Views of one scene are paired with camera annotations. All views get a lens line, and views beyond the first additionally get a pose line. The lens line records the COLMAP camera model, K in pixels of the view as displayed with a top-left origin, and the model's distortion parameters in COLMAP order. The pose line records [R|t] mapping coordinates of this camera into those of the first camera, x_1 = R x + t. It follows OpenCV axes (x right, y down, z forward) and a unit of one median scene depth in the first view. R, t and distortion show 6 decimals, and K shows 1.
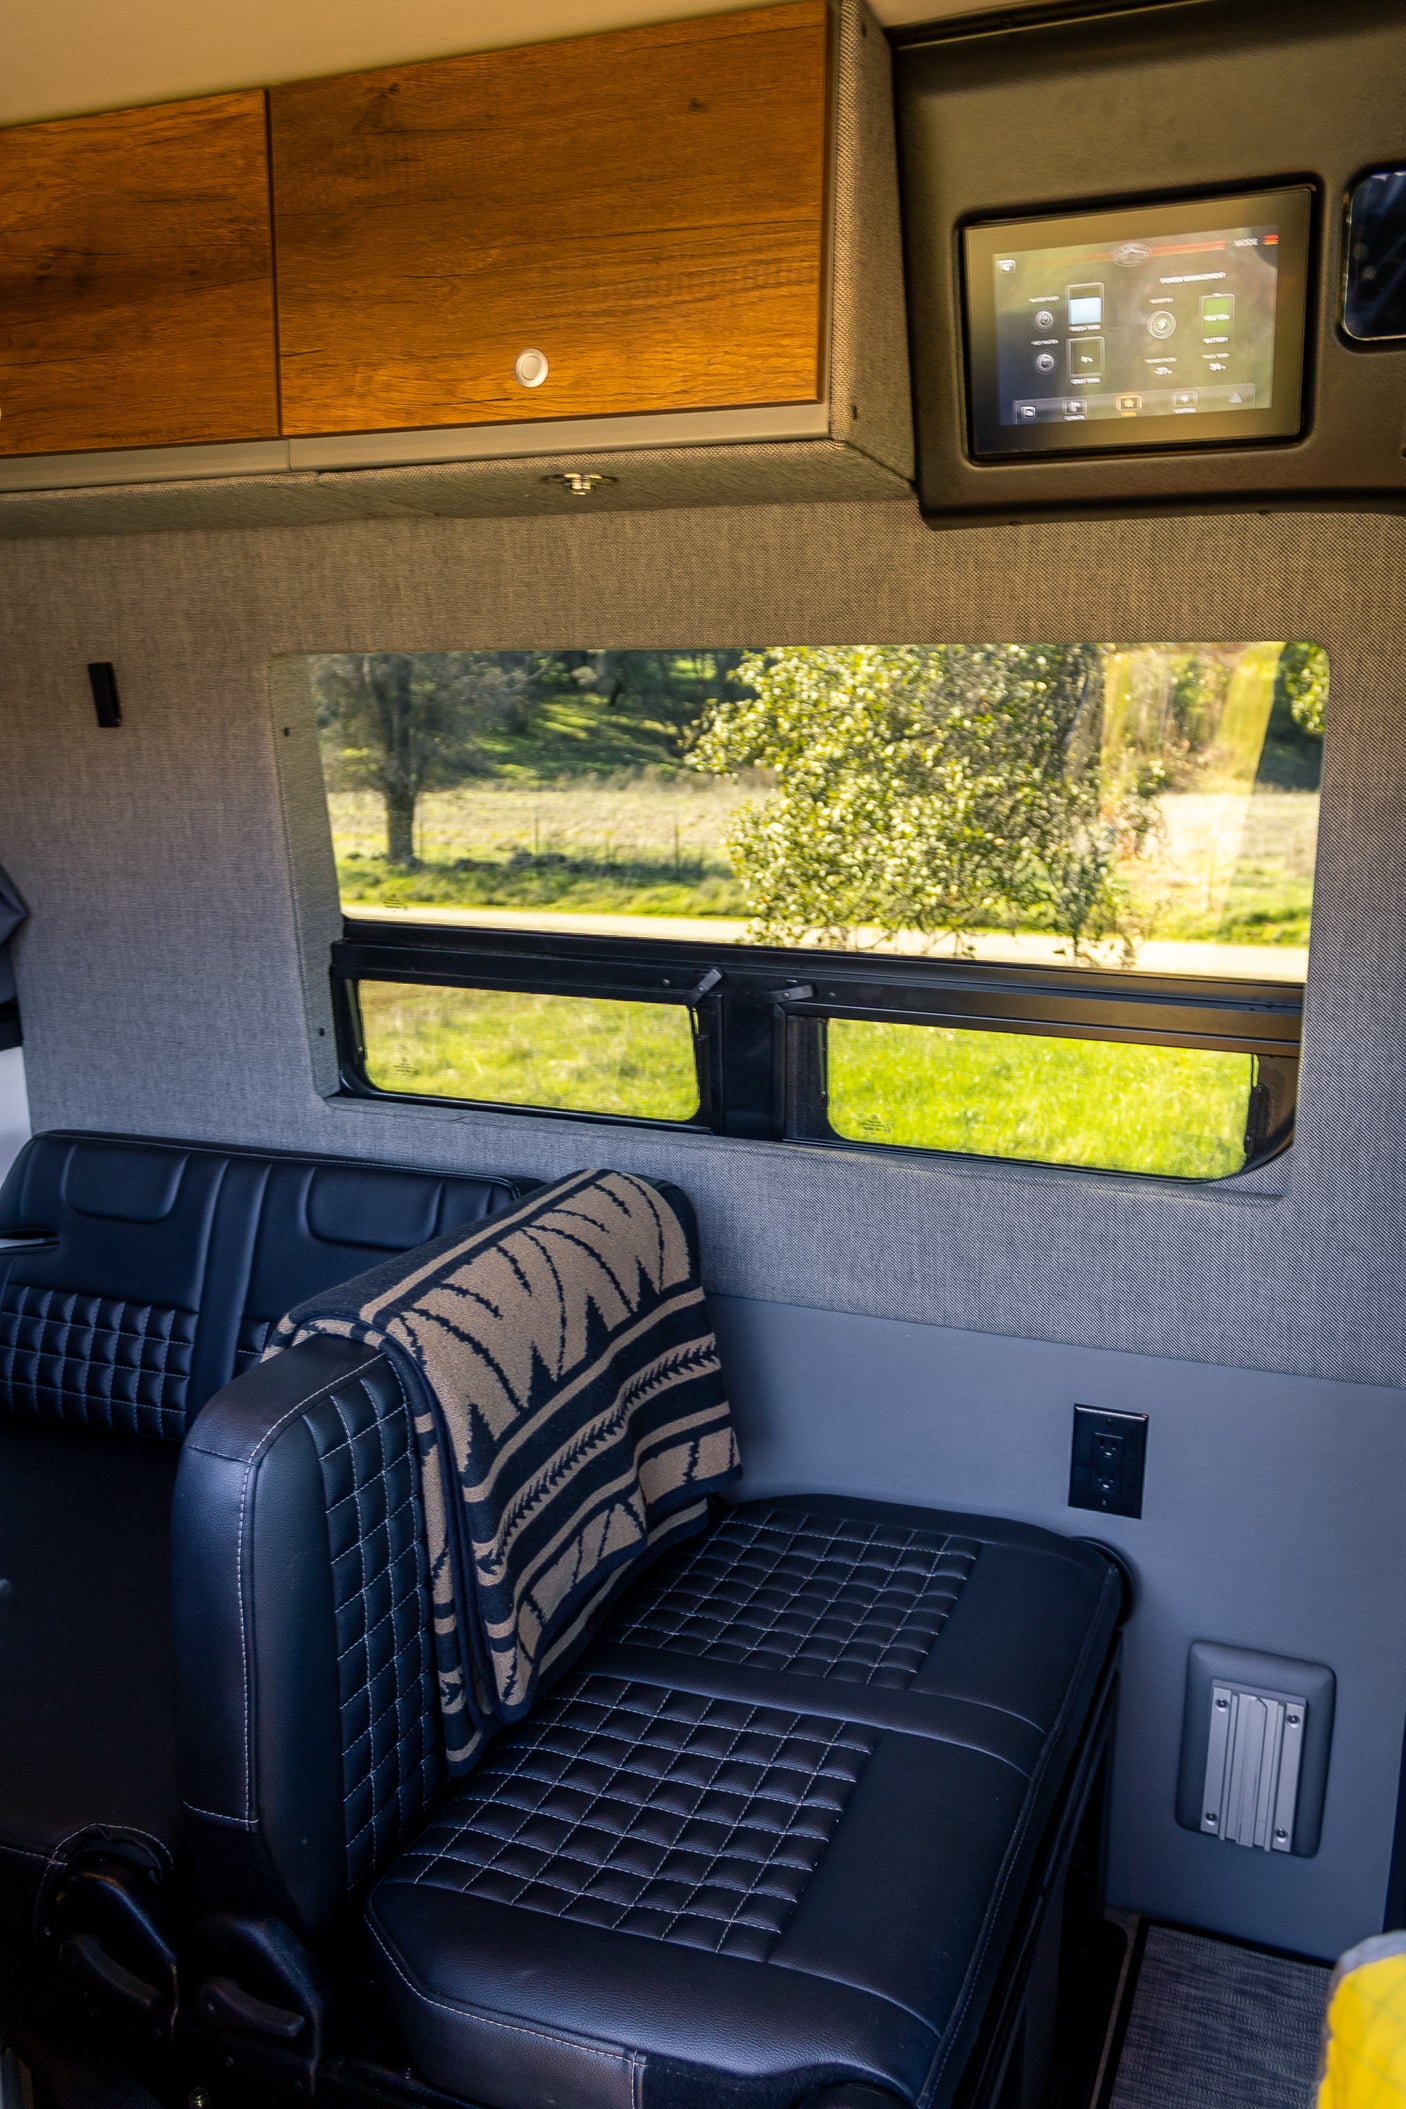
lens RADIAL K [[1666.1, 0, 703.0], [0, 1666.1, 1054.5], [0, 0, 1]] dist [-0.012318, 0.002742]
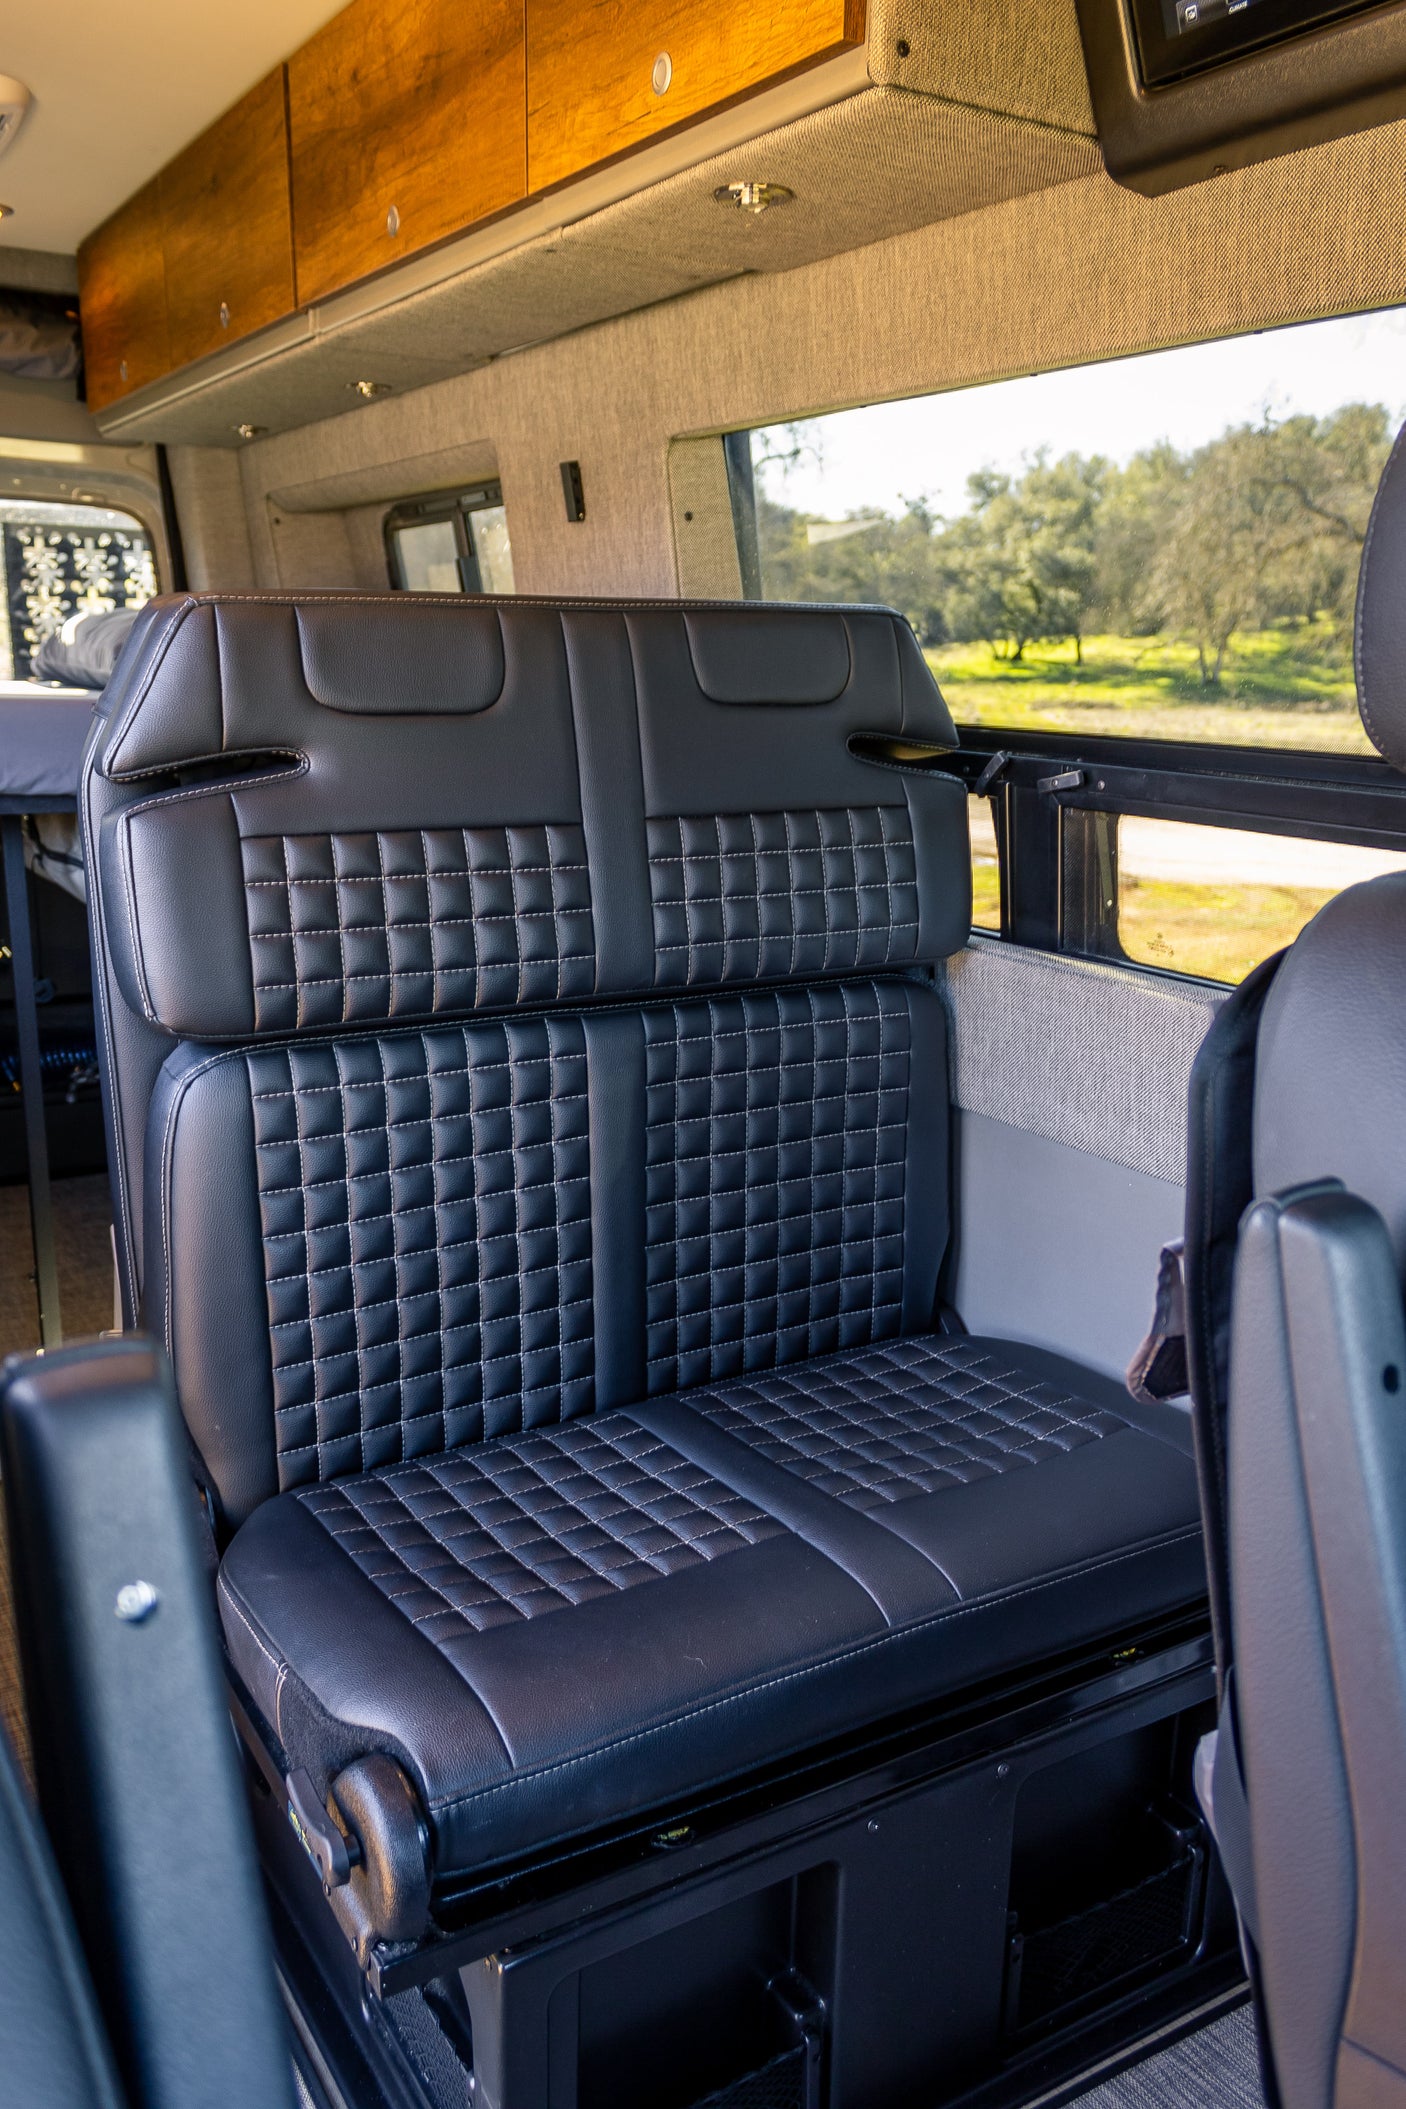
lens RADIAL K [[1663.8, 0, 703.0], [0, 1663.8, 1054.5], [0, 0, 1]] dist [-0.000542, 0.000985]
pose [[0.804917, 0.140837, -0.576432, 0.450990], [-0.114800, 0.990033, 0.081586, 0.059644], [0.582177, 0.000504, 0.813062, 0.177612]]
